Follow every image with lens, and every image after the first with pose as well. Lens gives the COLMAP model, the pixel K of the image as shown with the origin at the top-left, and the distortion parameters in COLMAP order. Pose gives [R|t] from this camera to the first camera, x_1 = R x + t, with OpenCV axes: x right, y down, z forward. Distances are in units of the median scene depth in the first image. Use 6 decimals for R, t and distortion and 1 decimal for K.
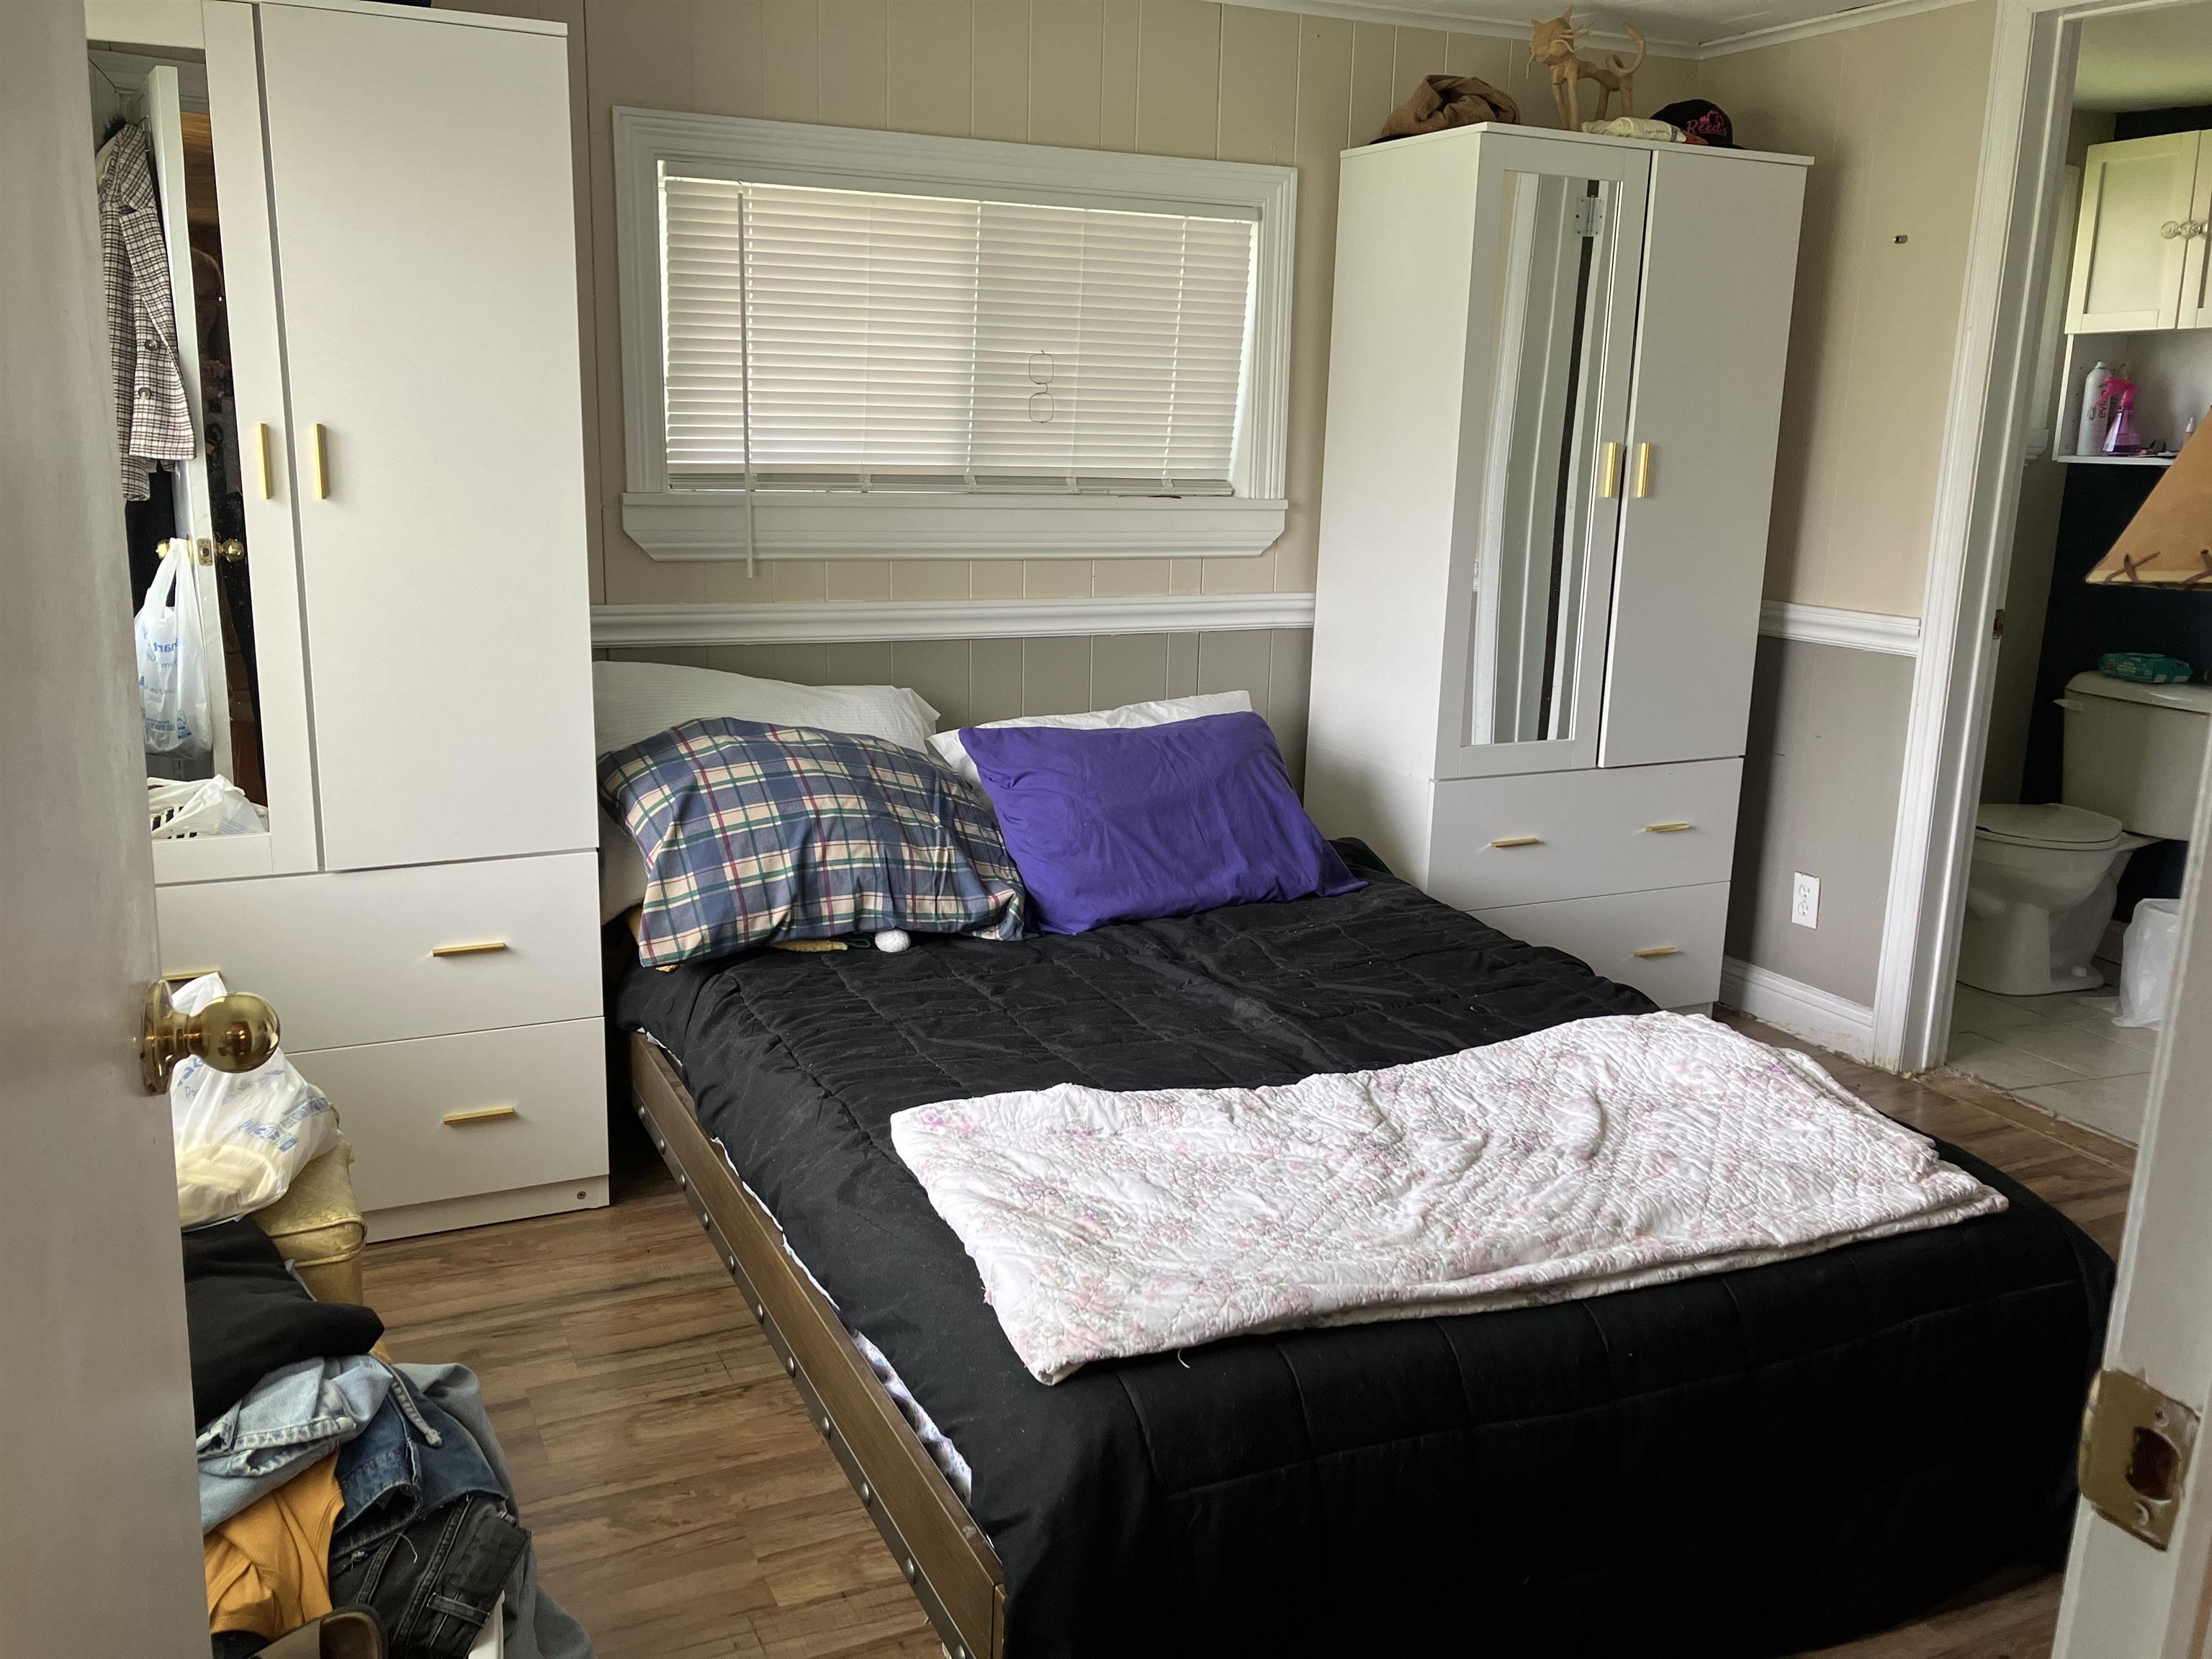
lens RADIAL K [[1821.5, 0, 1106.0], [0, 1821.5, 829.5], [0, 0, 1]] dist [0.061475, -0.009655]
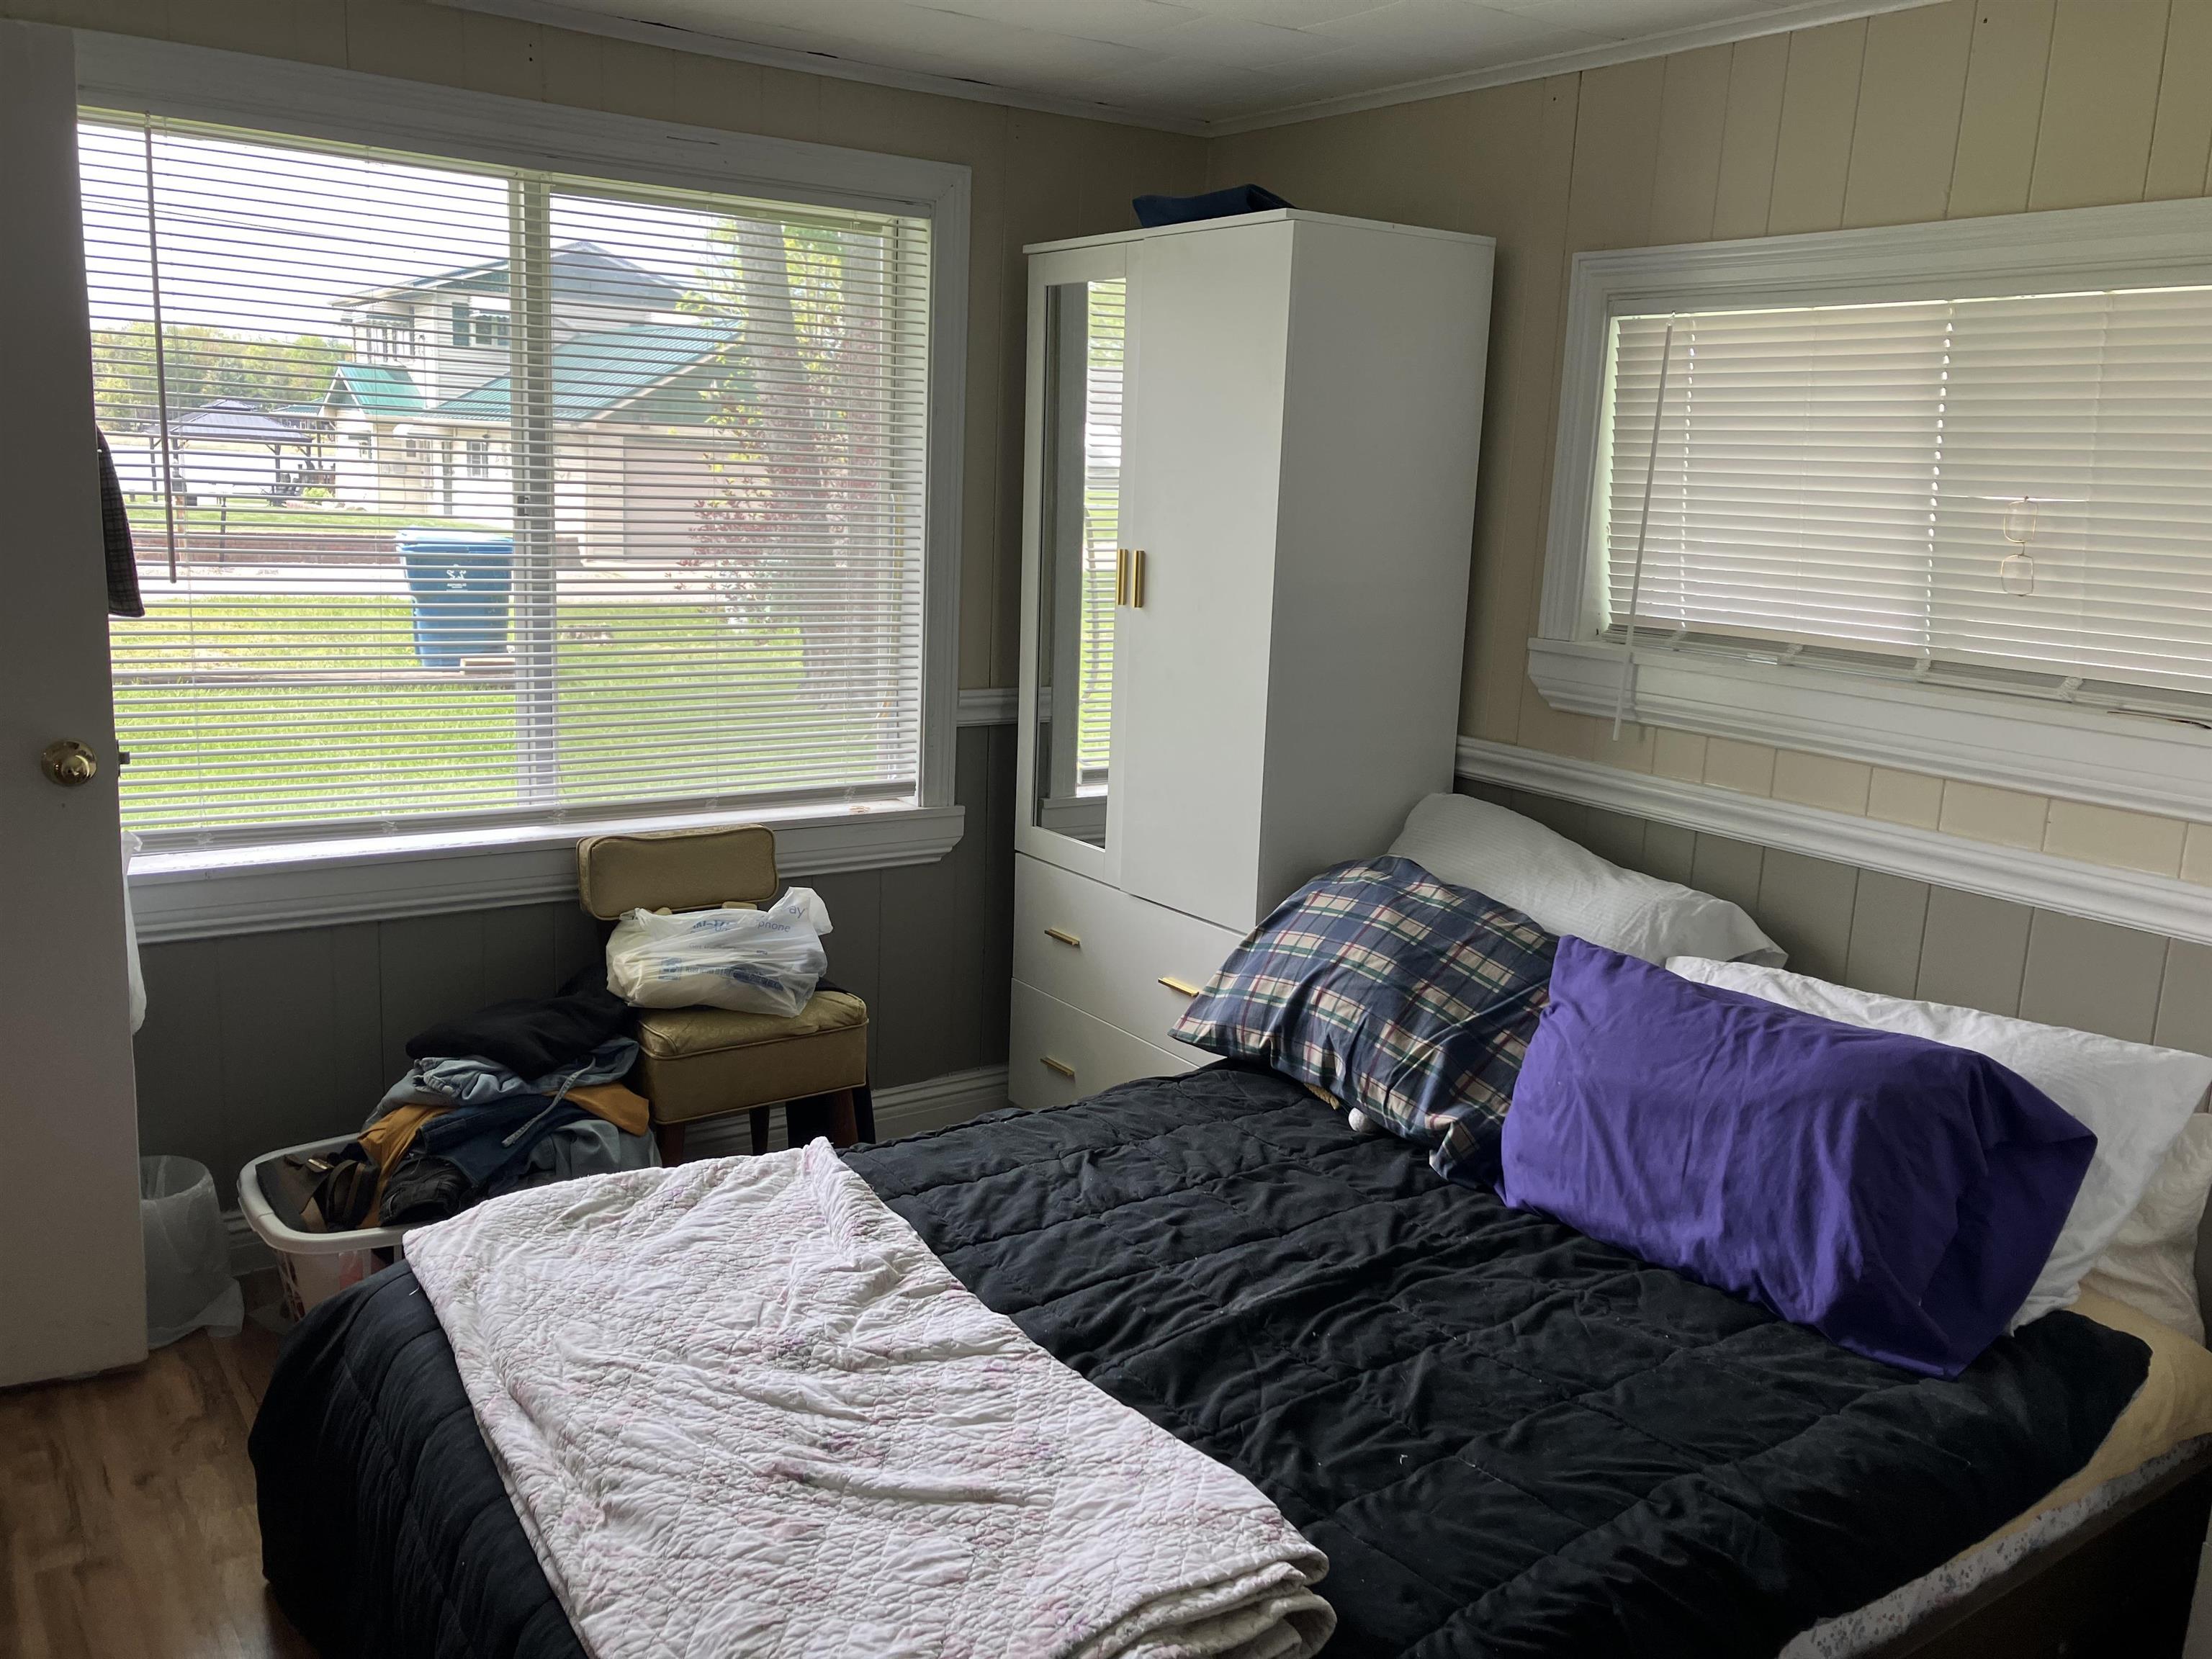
lens RADIAL K [[1831.4, 0, 1106.0], [0, 1831.4, 829.5], [0, 0, 1]] dist [-0.024839, -0.002083]
pose [[0.164619, 0.178451, -0.970080, 0.755090], [-0.266498, 0.954967, 0.130447, -0.169839], [0.949673, 0.237051, 0.204763, 0.685629]]
